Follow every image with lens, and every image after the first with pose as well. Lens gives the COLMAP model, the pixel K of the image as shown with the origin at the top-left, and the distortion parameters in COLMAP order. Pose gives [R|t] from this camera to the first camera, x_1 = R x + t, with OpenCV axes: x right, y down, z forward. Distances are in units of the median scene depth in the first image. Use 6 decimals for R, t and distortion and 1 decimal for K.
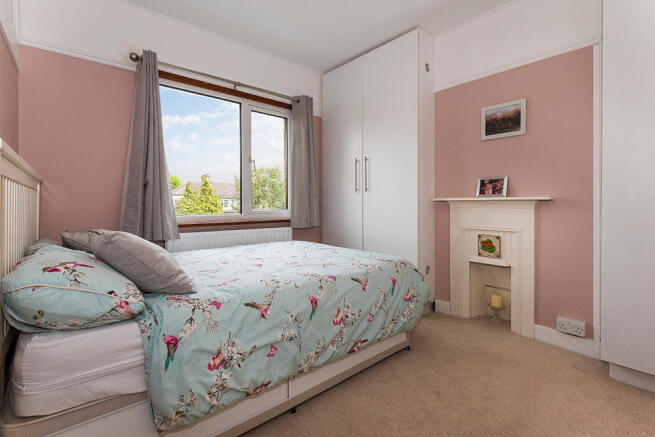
lens RADIAL K [[307.2, 0, 325.3], [0, 307.2, 204.8], [0, 0, 1]] dist [0.012562, -0.000620]
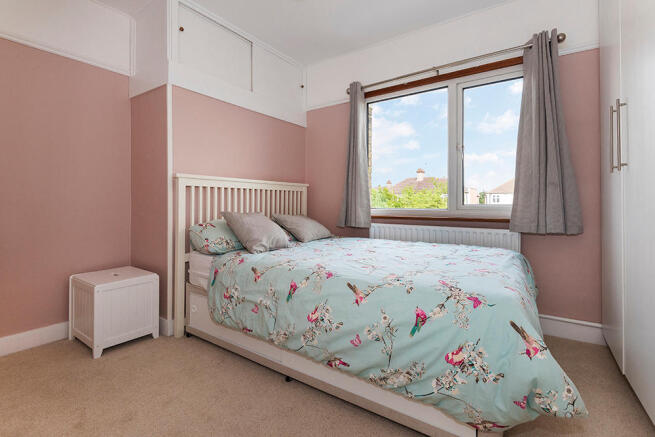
lens RADIAL K [[307.2, 0, 325.3], [0, 307.2, 204.8], [0, 0, 1]] dist [0.012562, -0.000620]
pose [[0.245541, 0.006081, -0.969367, 0.853952], [-0.005710, 0.999972, 0.004827, 0.023116], [0.969369, 0.004350, 0.245569, 0.719311]]
